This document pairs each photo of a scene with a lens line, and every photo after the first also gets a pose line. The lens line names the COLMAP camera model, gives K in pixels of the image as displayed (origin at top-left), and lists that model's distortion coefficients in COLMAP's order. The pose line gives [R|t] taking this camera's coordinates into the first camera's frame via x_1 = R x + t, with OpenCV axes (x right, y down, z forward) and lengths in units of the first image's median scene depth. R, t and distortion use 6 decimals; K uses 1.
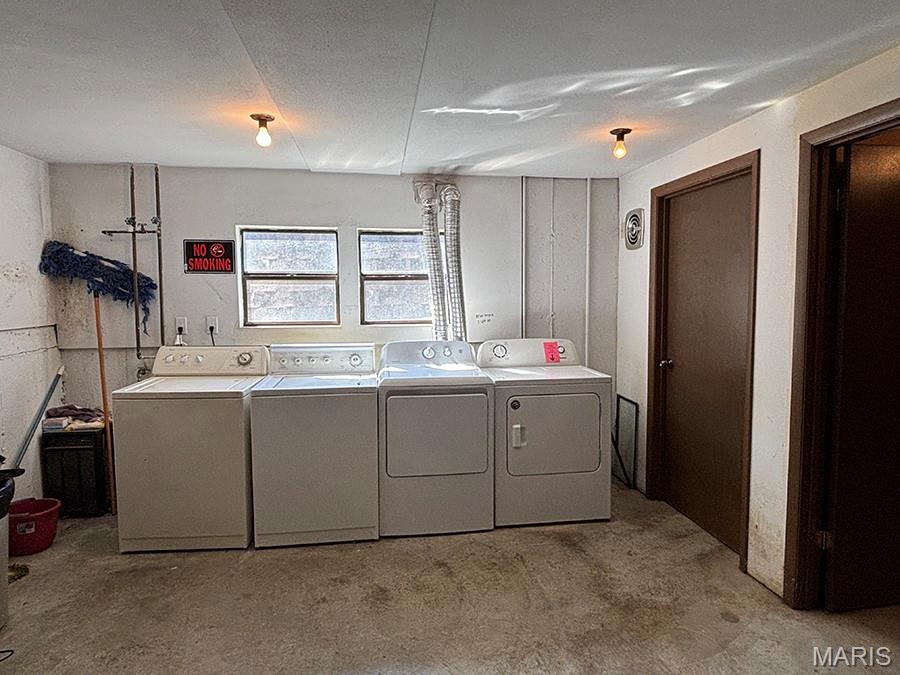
lens RADIAL K [[543.9, 0, 455.4], [0, 543.9, 334.8], [0, 0, 1]] dist [0.025726, -0.024147]
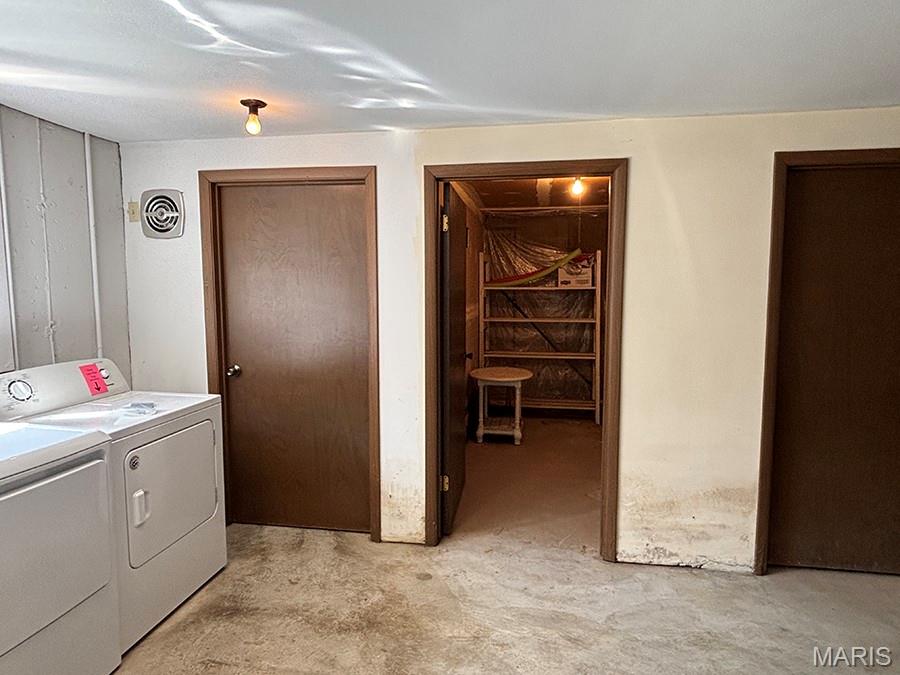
lens RADIAL K [[543.9, 0, 455.4], [0, 543.9, 334.8], [0, 0, 1]] dist [0.025726, -0.024147]
pose [[0.316729, -0.080667, 0.945080, -0.450630], [0.068722, 0.995710, 0.061957, -0.048744], [-0.946023, 0.045324, 0.320914, 0.472713]]
